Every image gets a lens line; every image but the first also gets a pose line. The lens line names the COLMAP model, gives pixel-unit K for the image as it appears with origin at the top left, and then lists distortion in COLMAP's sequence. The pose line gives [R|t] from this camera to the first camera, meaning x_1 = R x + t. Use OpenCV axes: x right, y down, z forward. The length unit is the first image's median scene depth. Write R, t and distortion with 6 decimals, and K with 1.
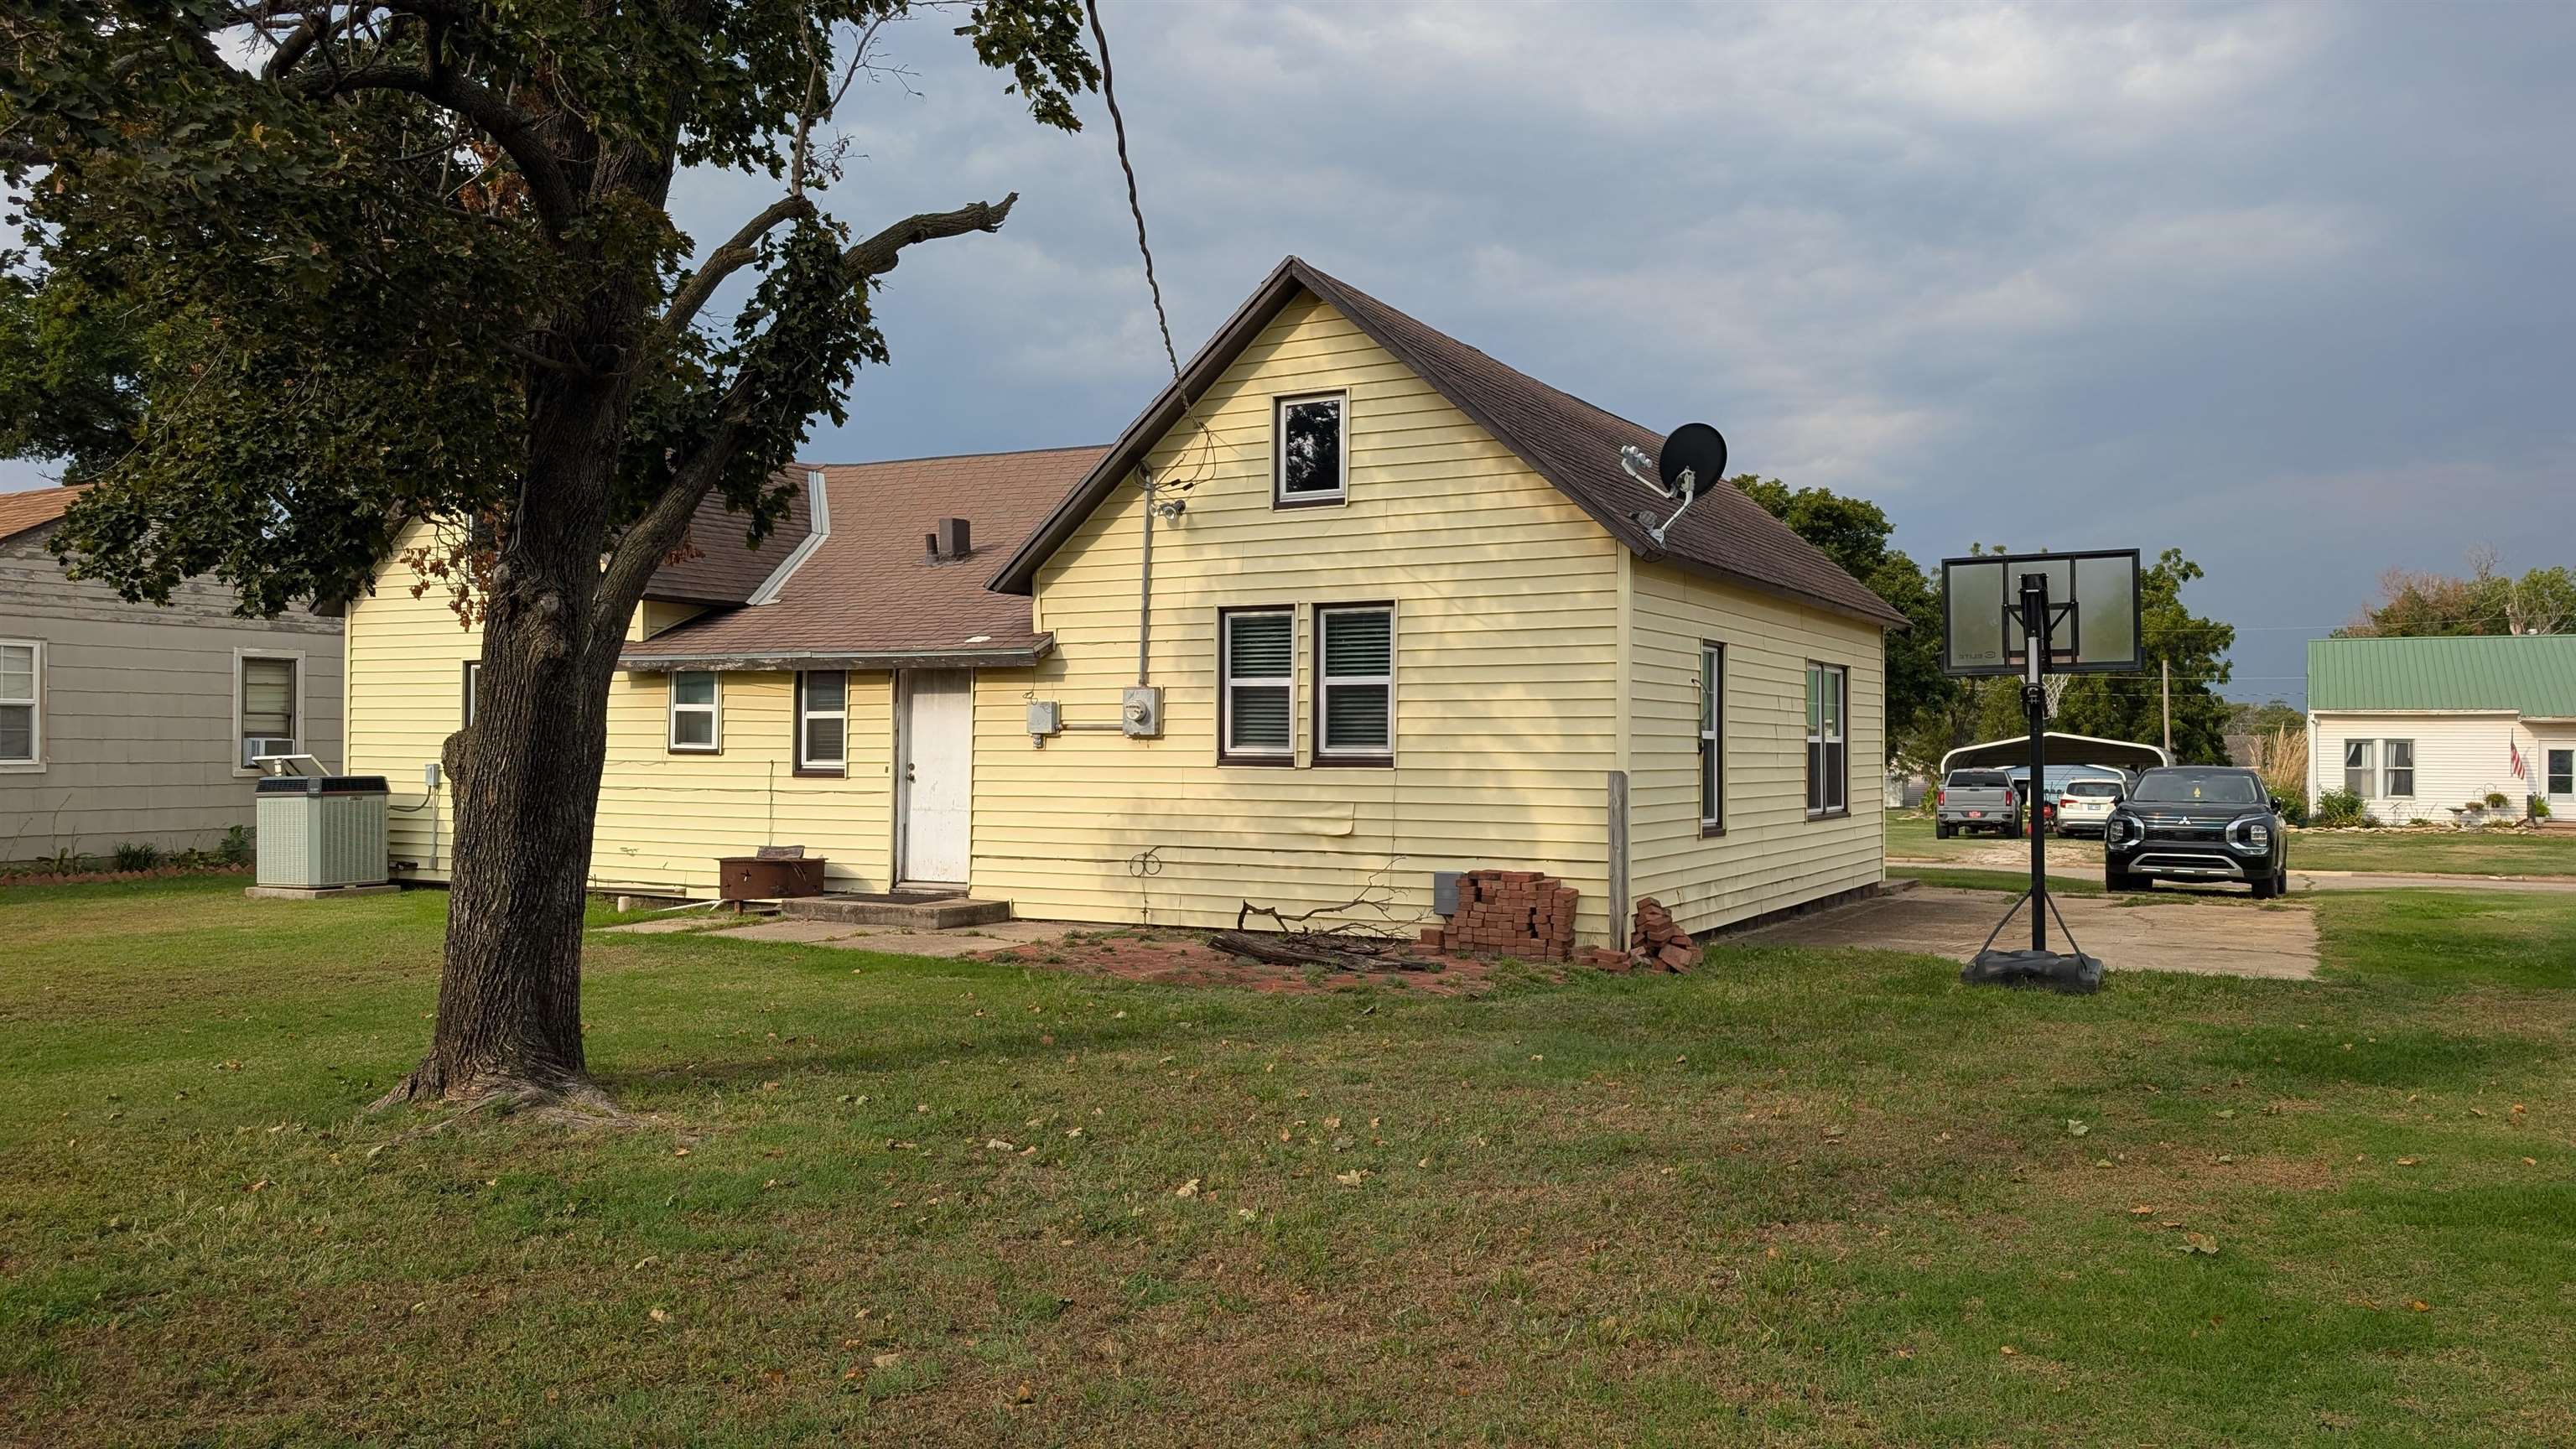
lens RADIAL K [[1782.5, 0, 1288.0], [0, 1782.5, 724.5], [0, 0, 1]] dist [-0.001333, -0.001987]
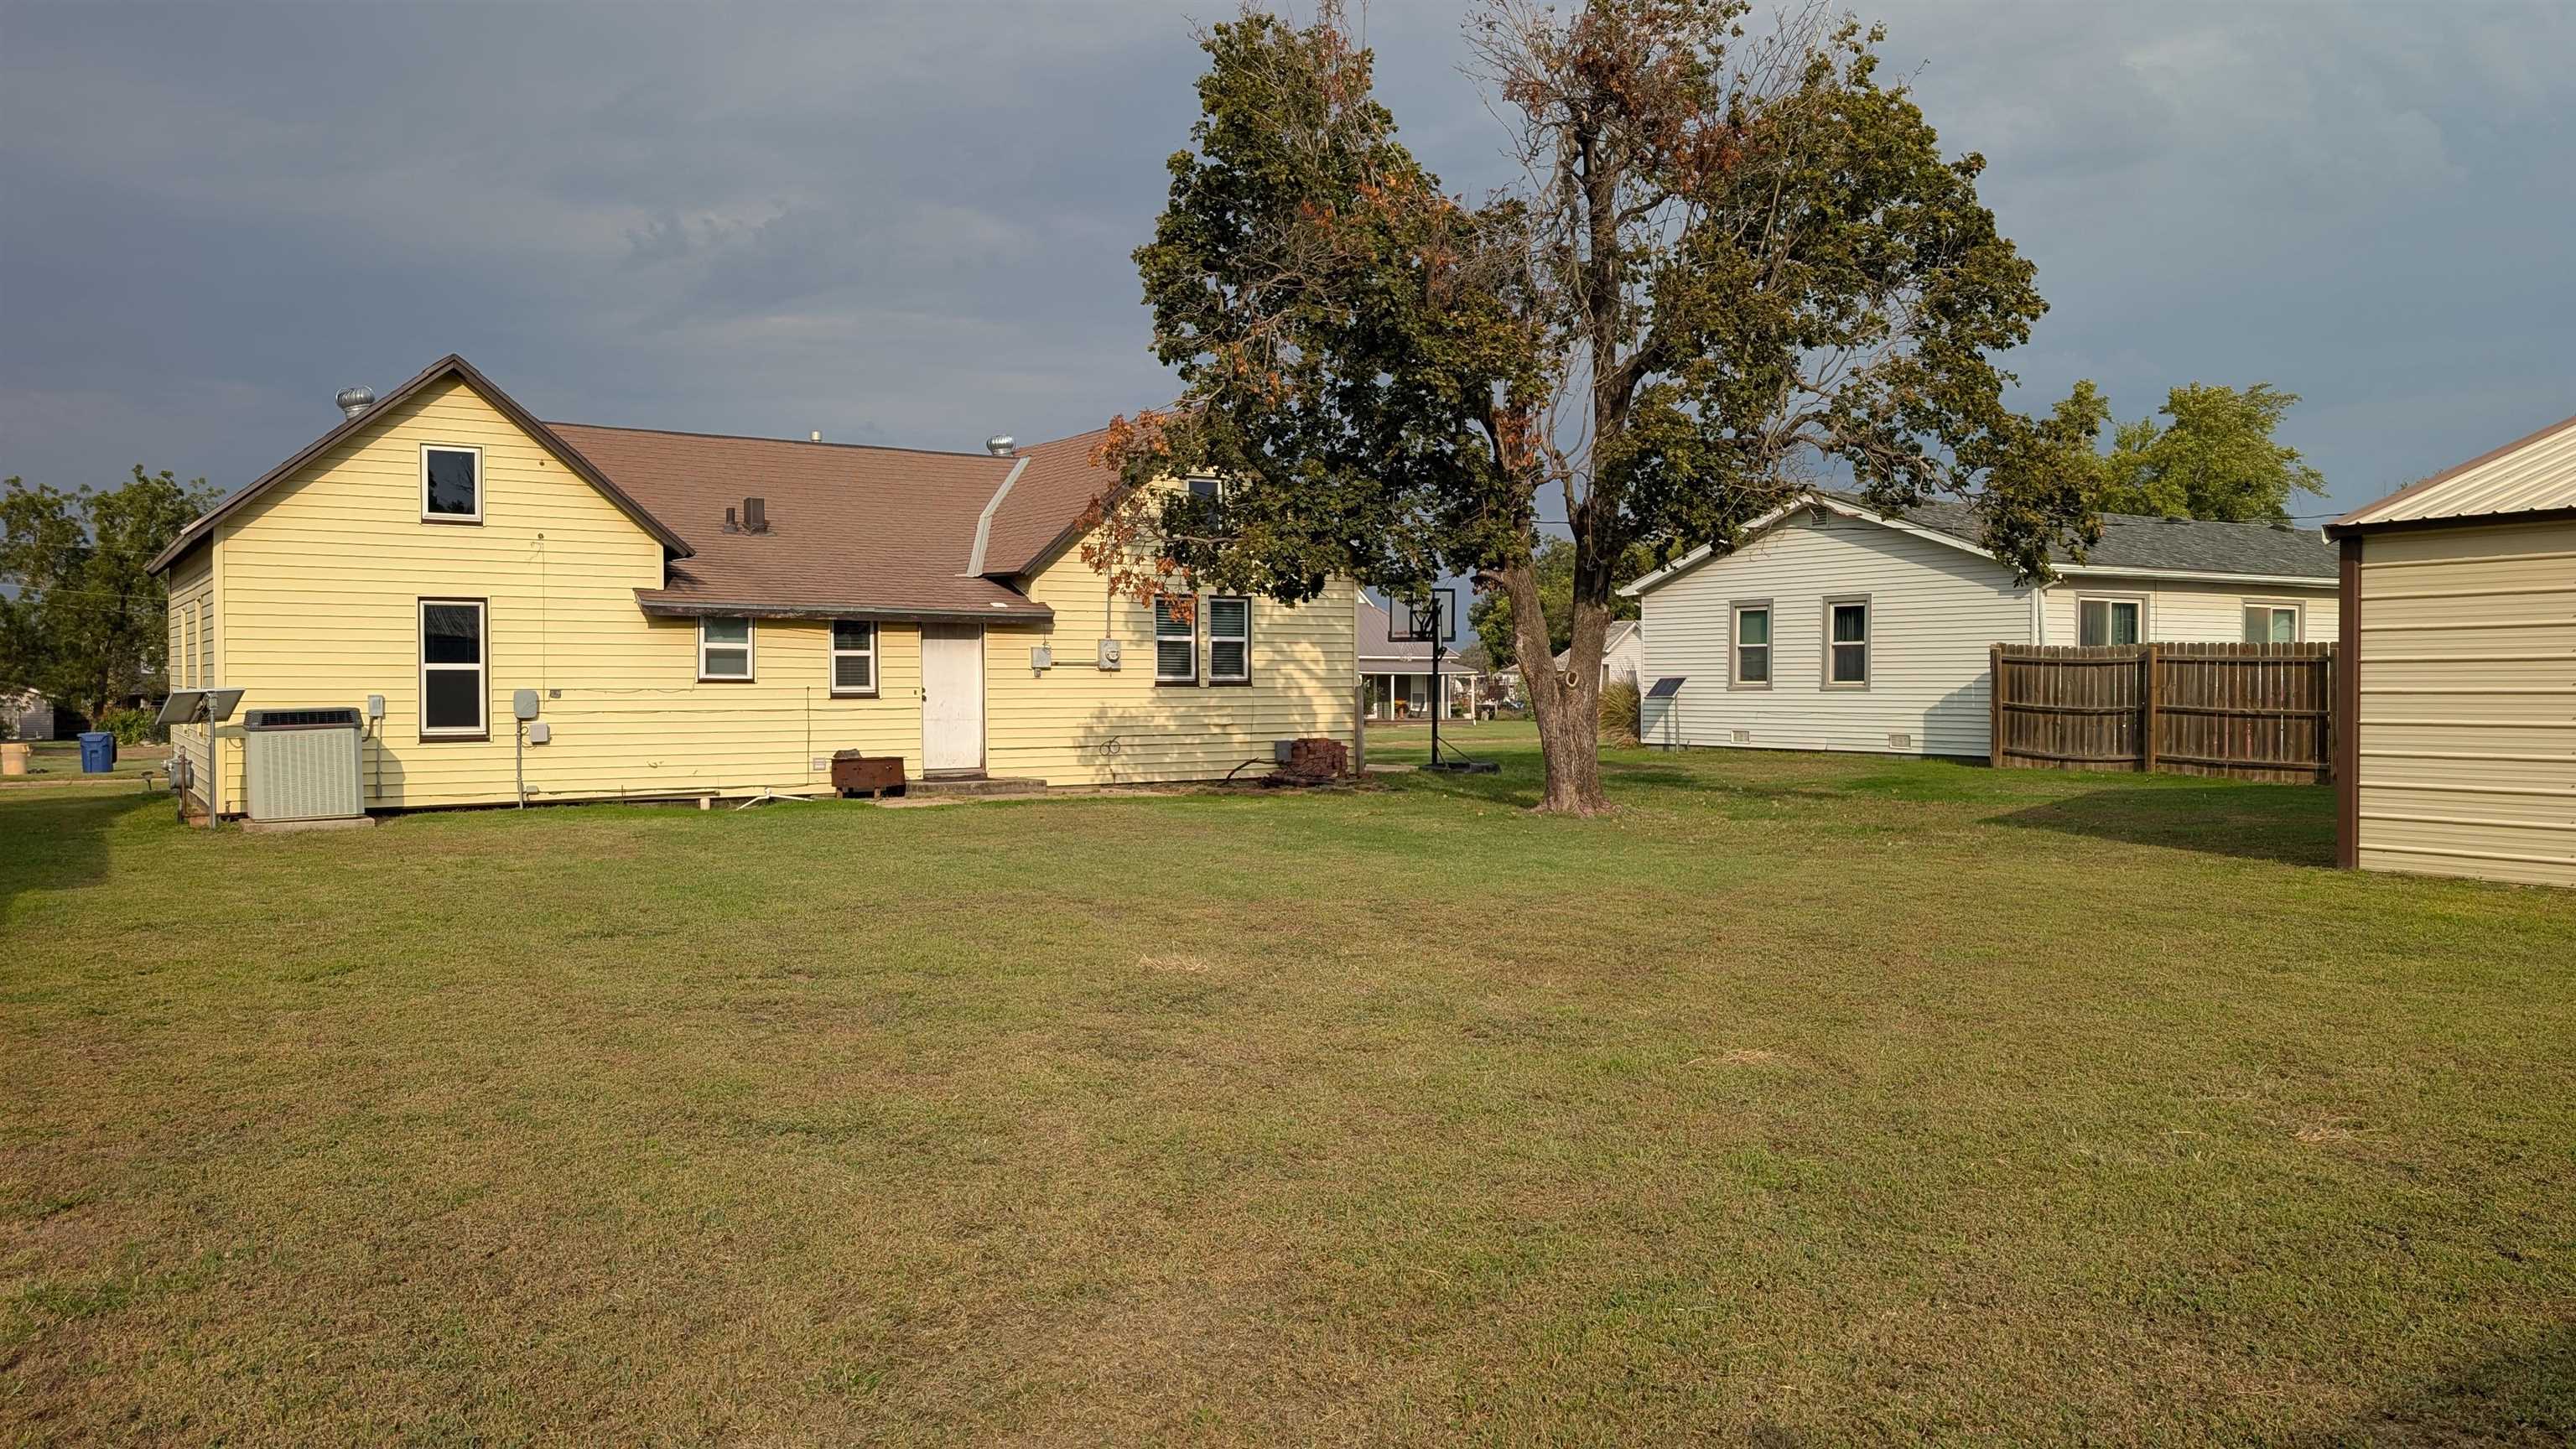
lens RADIAL K [[1782.5, 0, 1288.0], [0, 1782.5, 724.5], [0, 0, 1]] dist [-0.001333, -0.001987]
pose [[0.497147, -0.025800, 0.867283, -1.404044], [-0.008422, 0.999367, 0.034556, -0.000830], [-0.867625, -0.024484, 0.496615, 0.035309]]
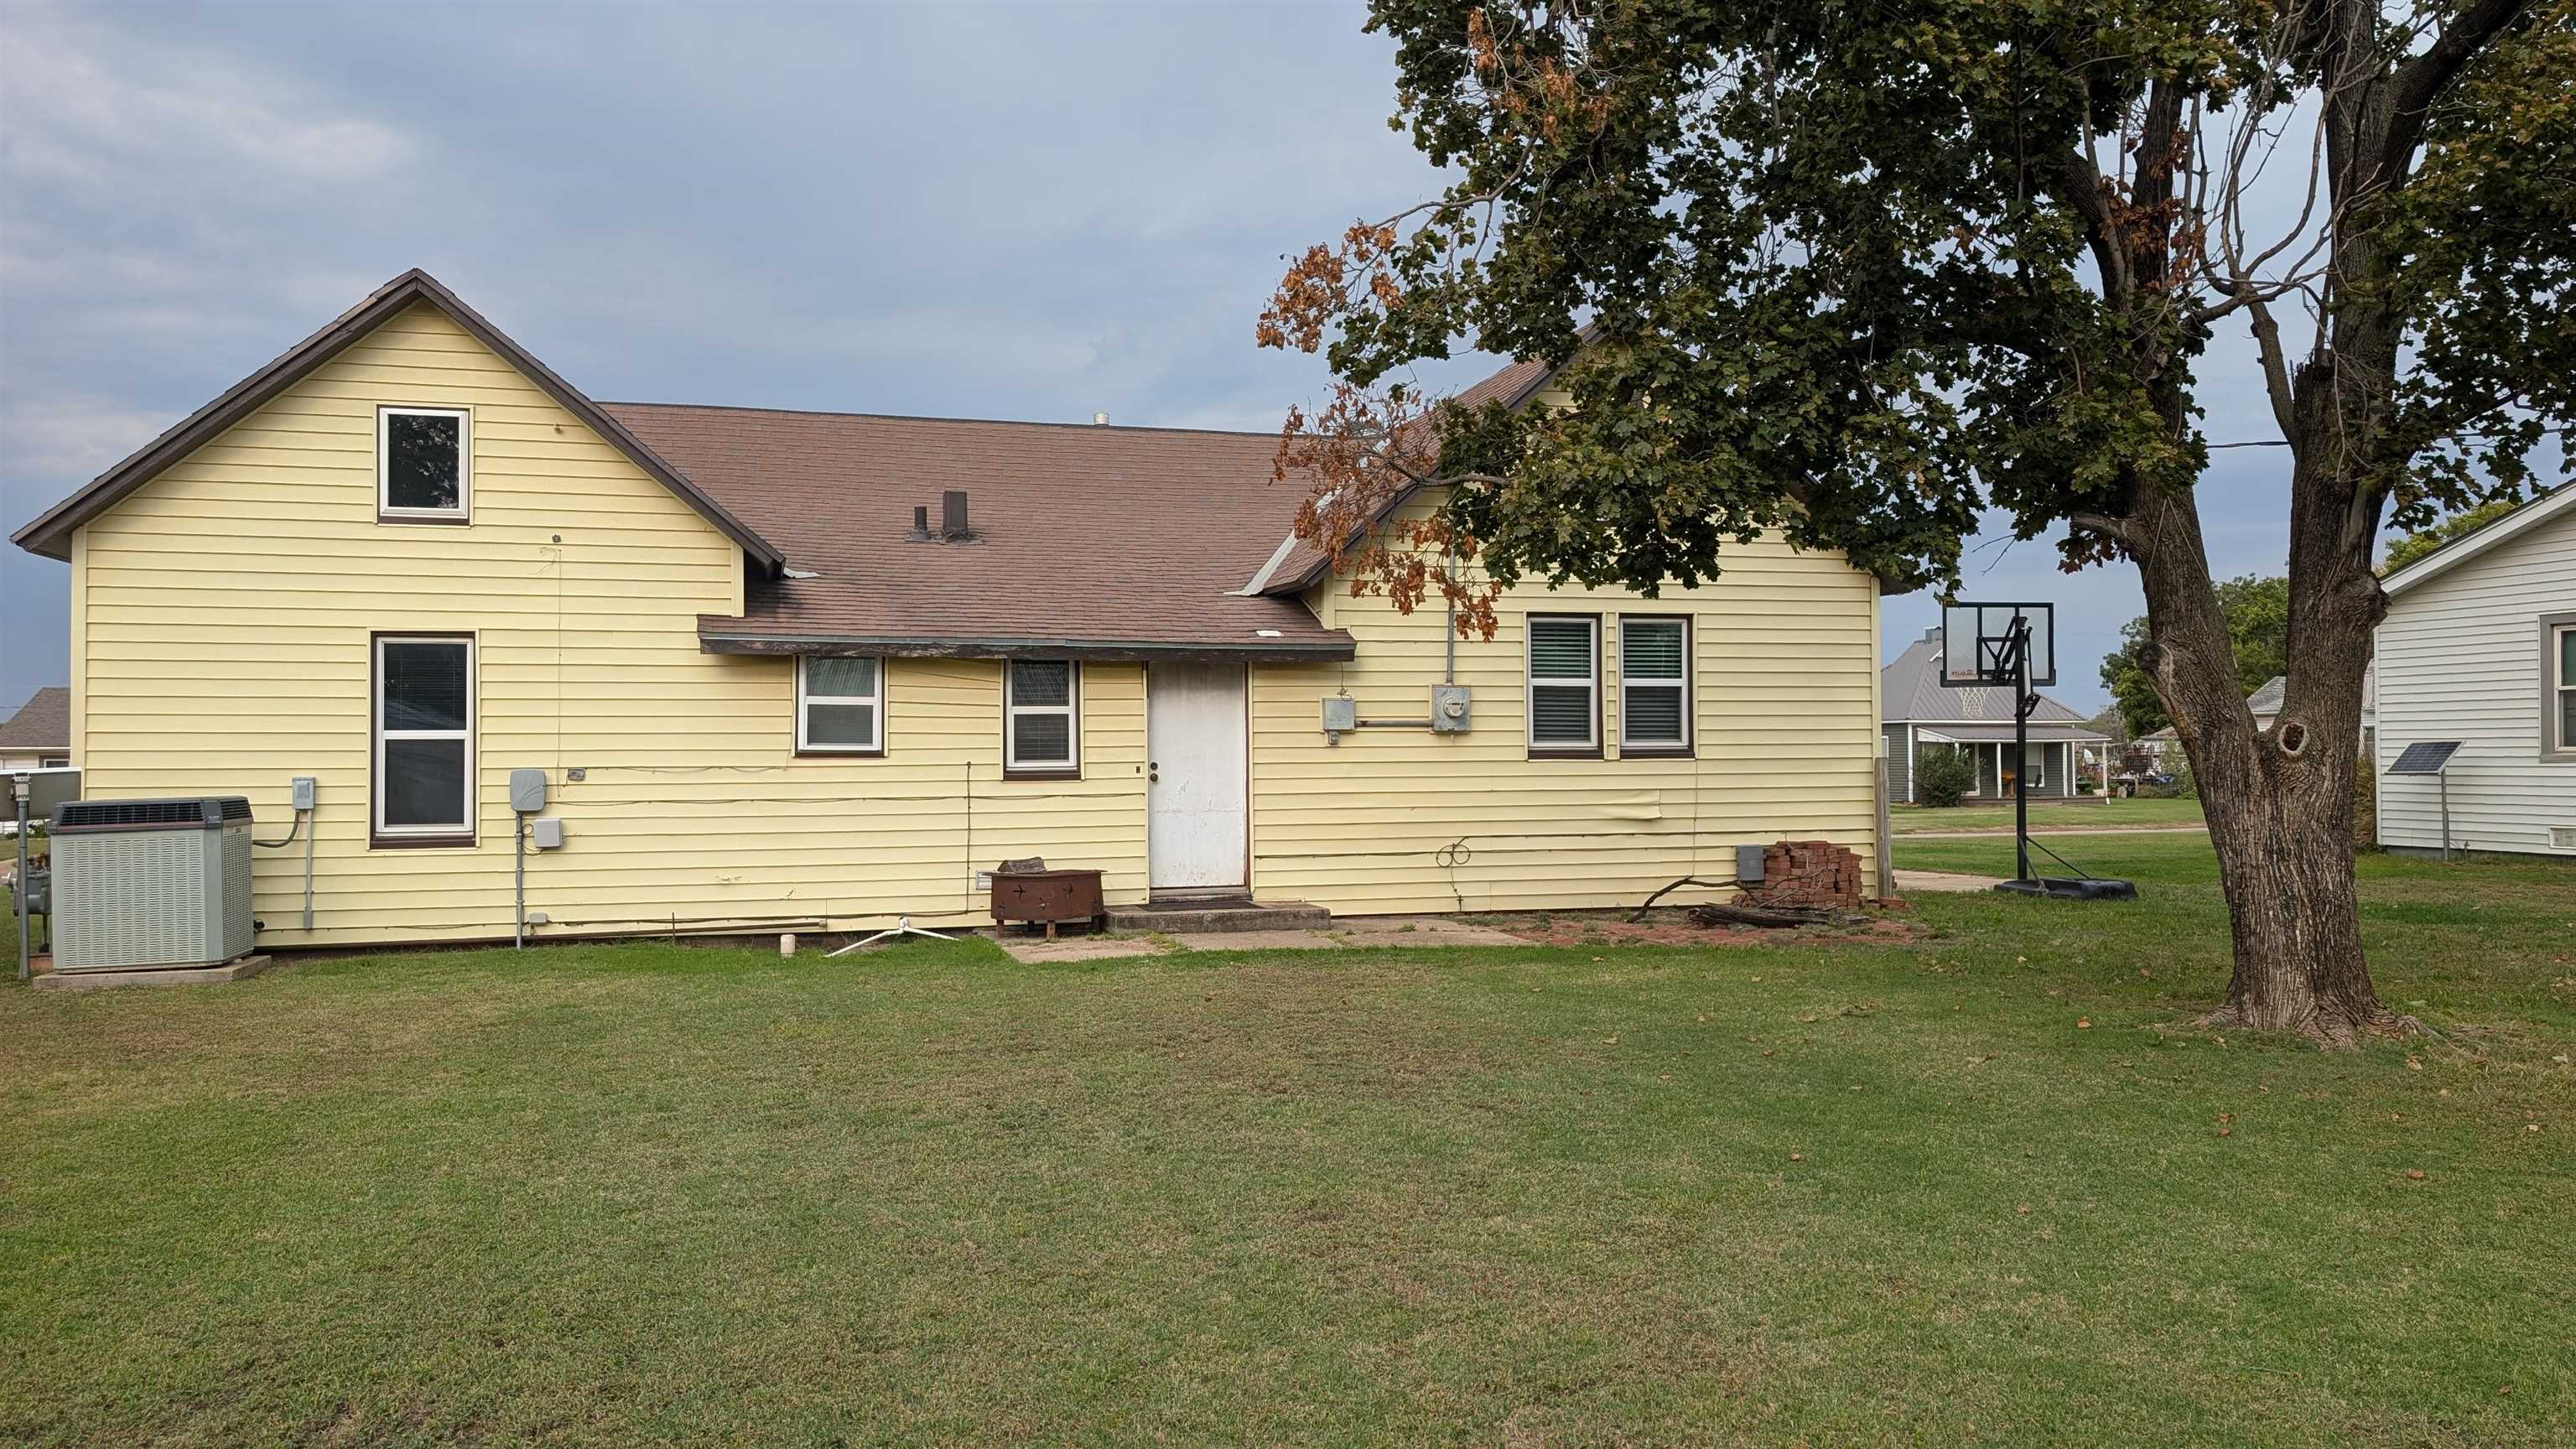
lens RADIAL K [[1847.1, 0, 1288.0], [0, 1847.1, 724.5], [0, 0, 1]] dist [0.007094, -0.002026]
pose [[0.741394, 0.002167, 0.671066, -0.862786], [0.000831, 0.999991, -0.004147, 0.006229], [-0.671069, 0.003632, 0.741386, 0.258175]]
